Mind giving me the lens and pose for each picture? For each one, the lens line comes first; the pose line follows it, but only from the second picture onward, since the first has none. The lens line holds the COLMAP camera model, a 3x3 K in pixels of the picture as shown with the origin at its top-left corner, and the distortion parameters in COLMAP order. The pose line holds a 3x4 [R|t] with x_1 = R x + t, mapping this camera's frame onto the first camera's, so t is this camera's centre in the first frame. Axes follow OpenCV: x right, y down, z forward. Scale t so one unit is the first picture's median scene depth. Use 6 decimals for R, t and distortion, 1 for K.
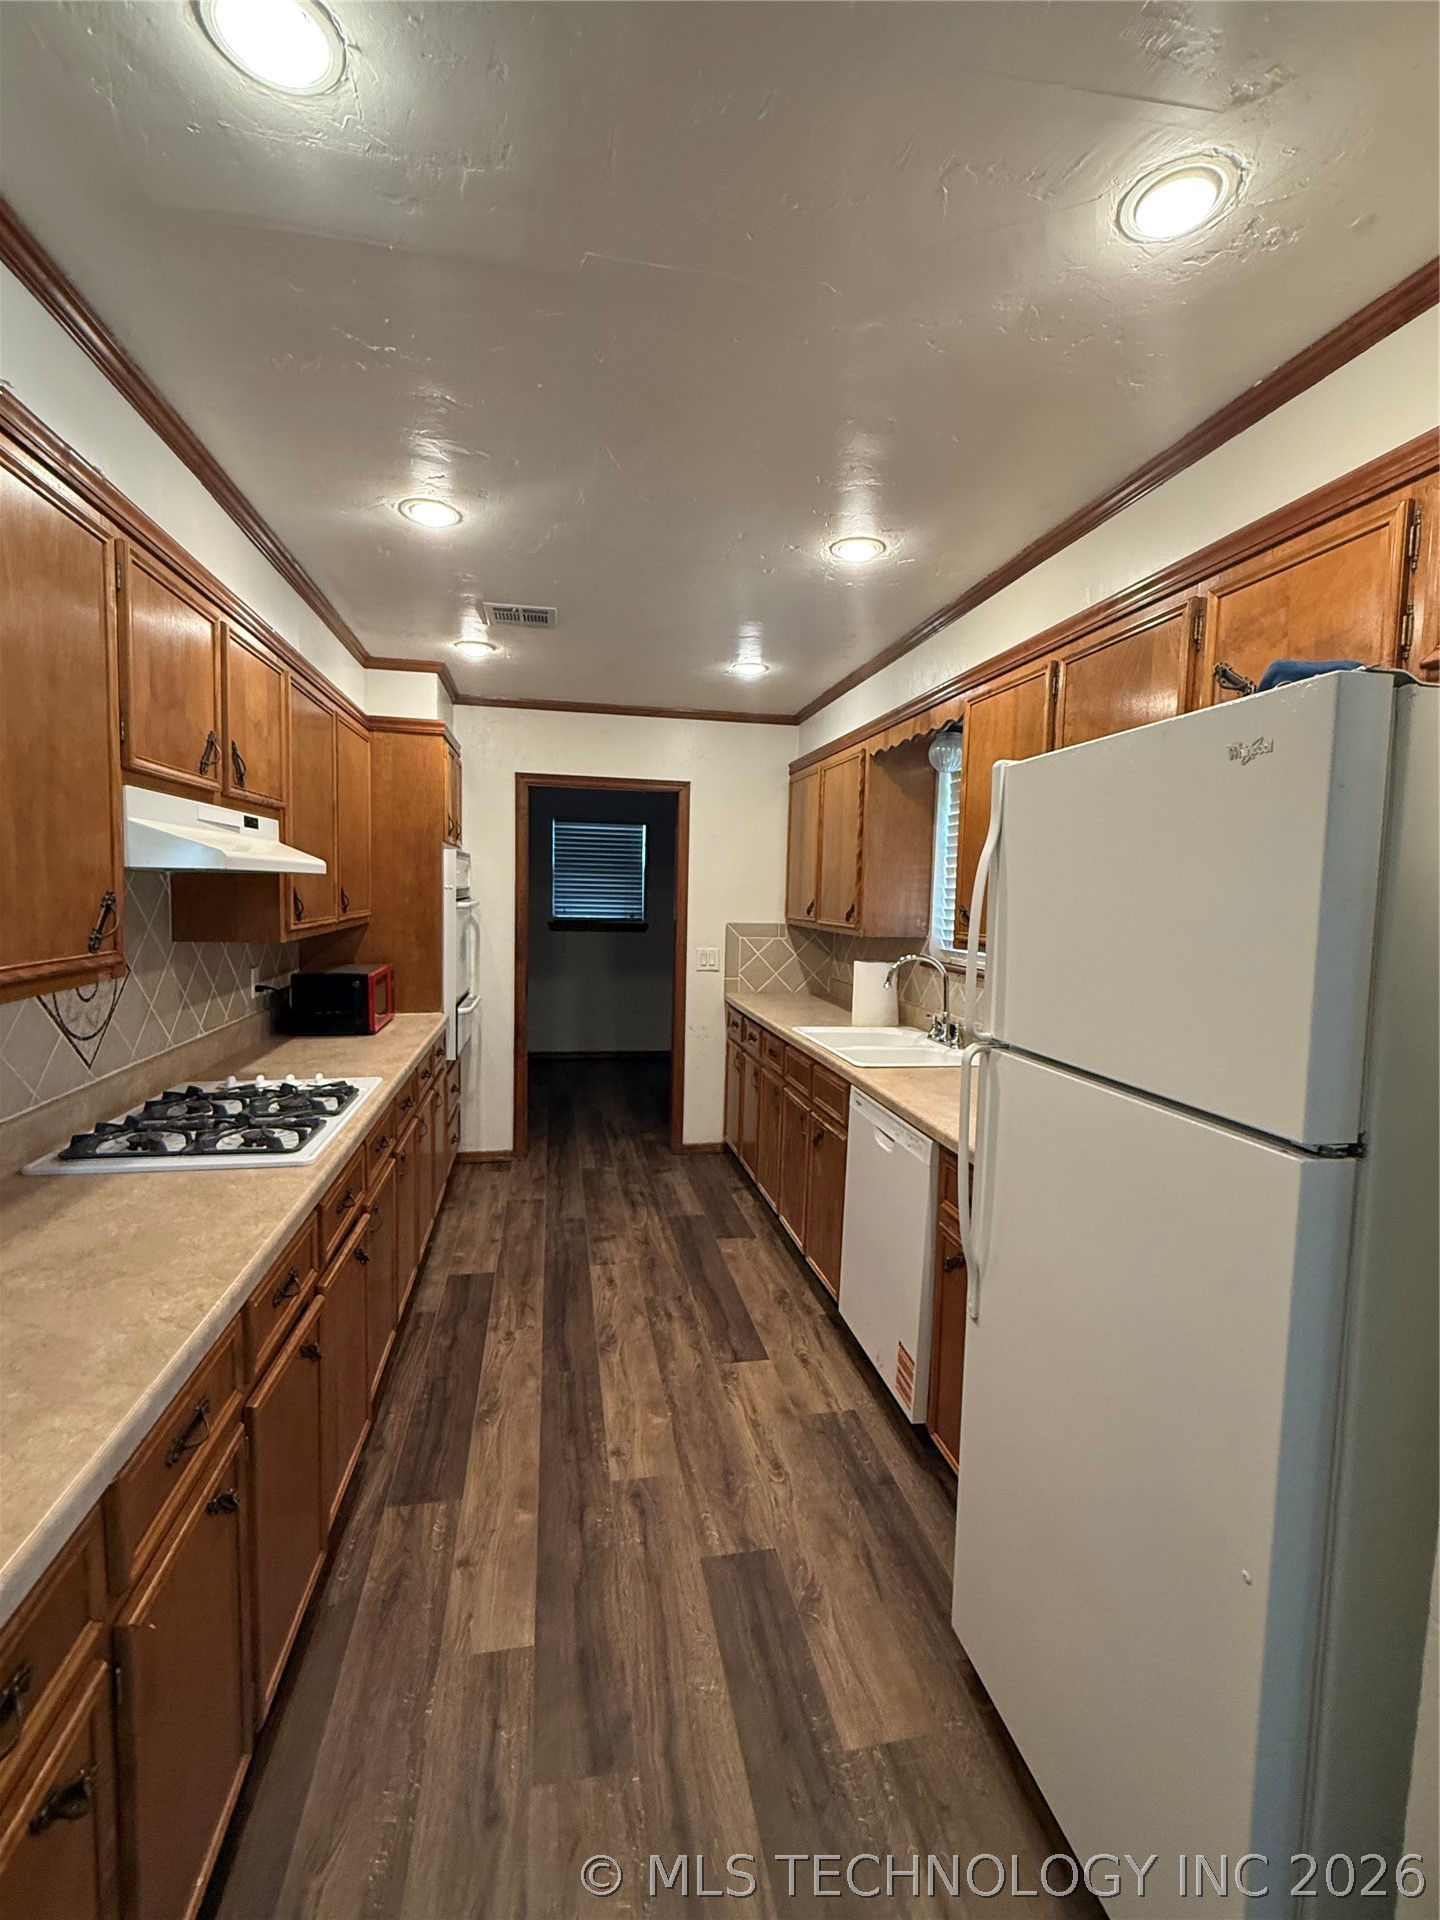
lens RADIAL K [[858.3, 0, 717.2], [0, 858.3, 959.6], [0, 0, 1]] dist [-0.002194, 0.000803]
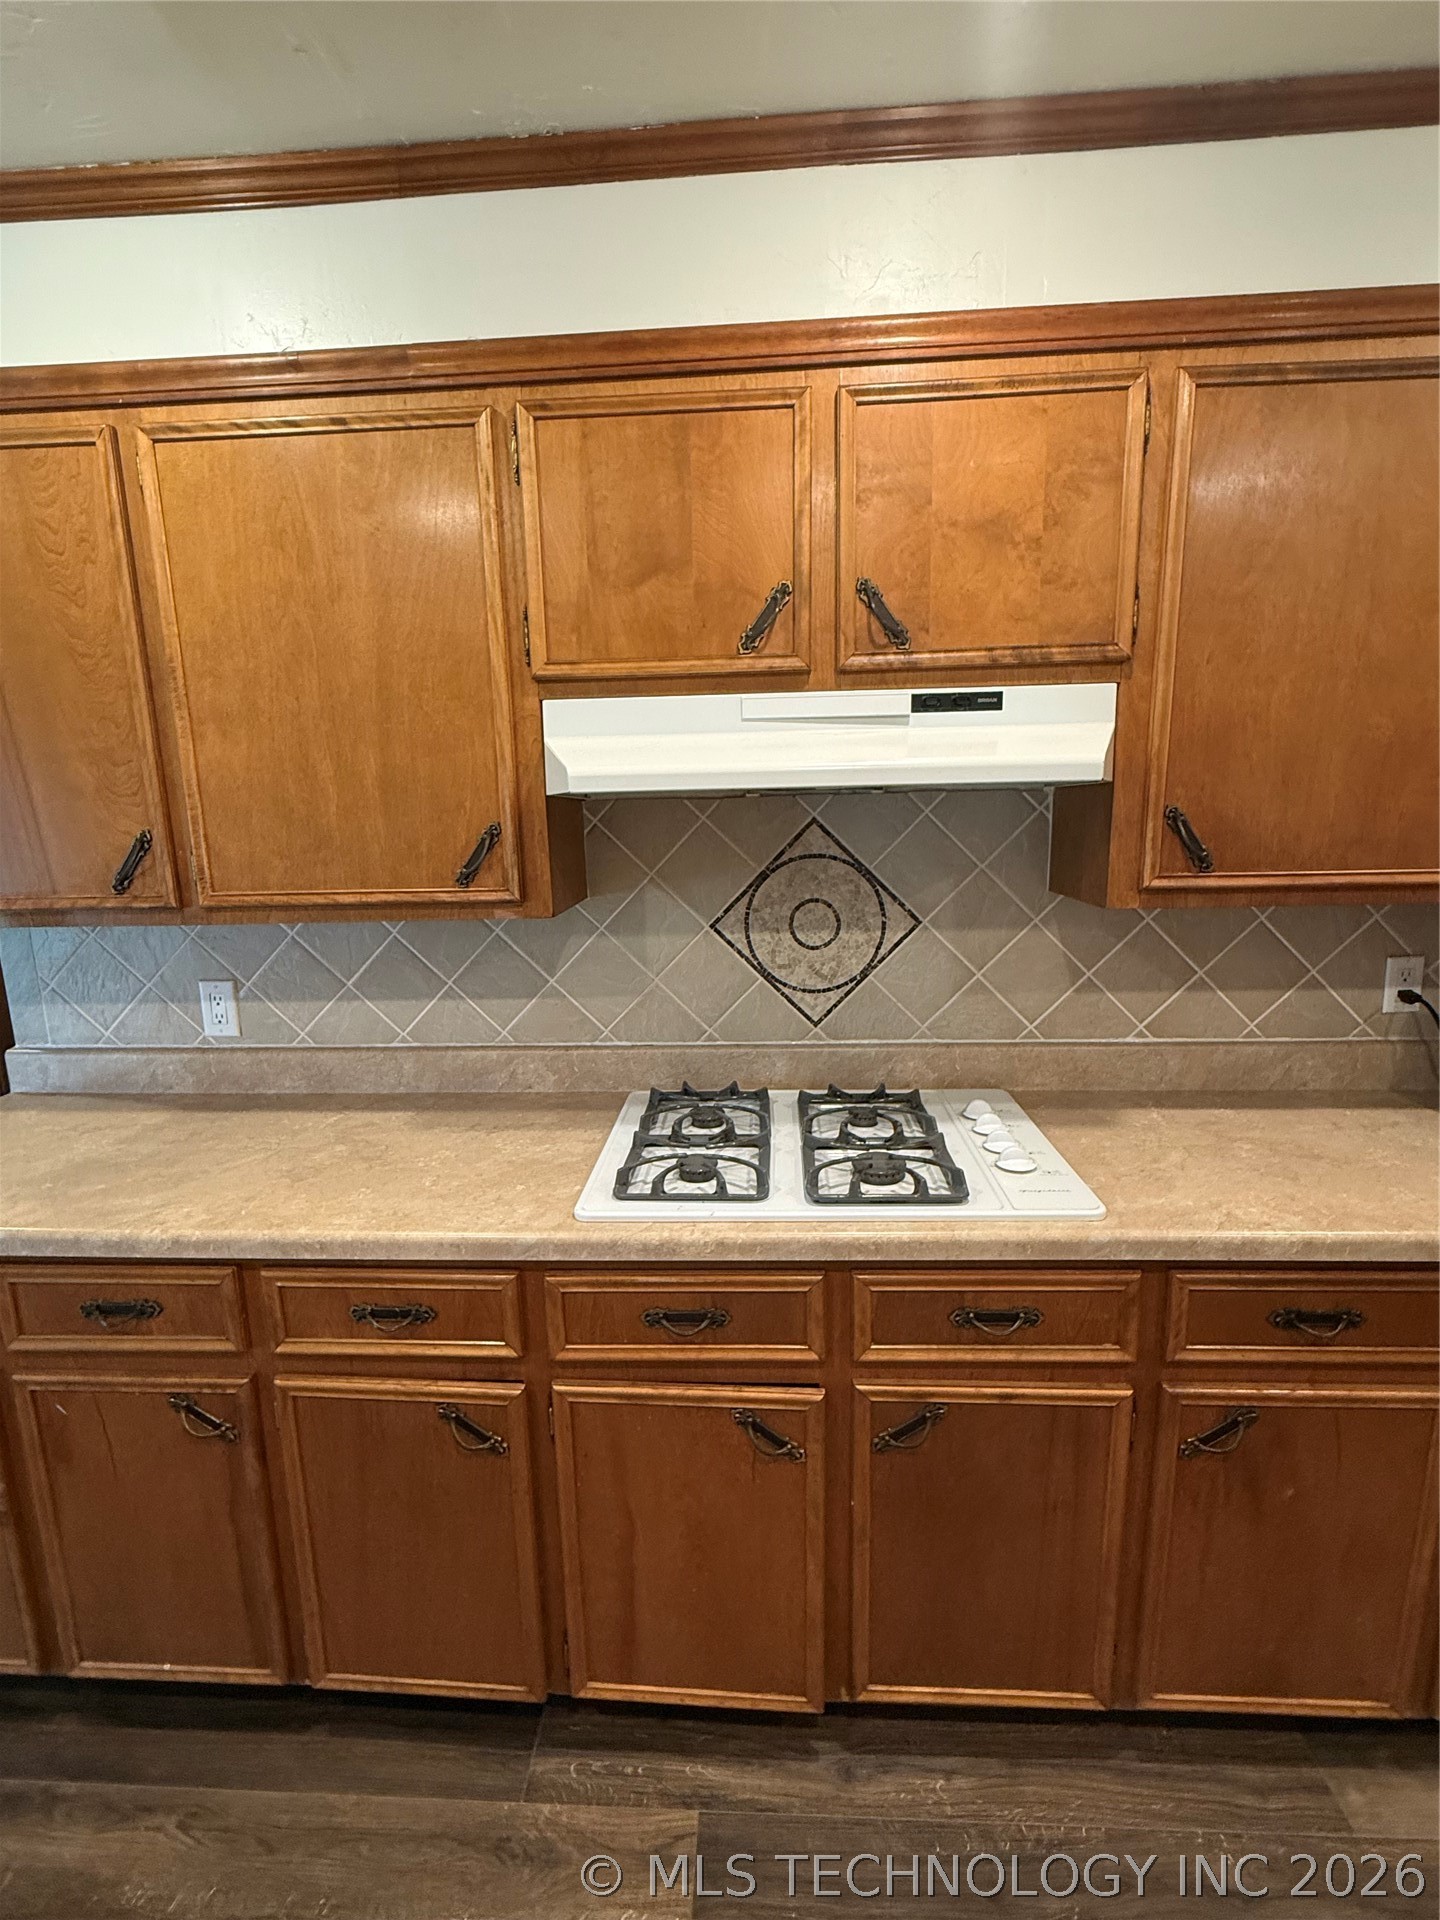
lens RADIAL K [[858.3, 0, 717.4], [0, 858.3, 961.7], [0, 0, 1]] dist [-0.002194, 0.000803]
pose [[-0.242061, 0.157109, -0.957457, 0.076358], [-0.062375, 0.982242, 0.176946, -0.056862], [0.968254, 0.102553, -0.227962, 0.735972]]
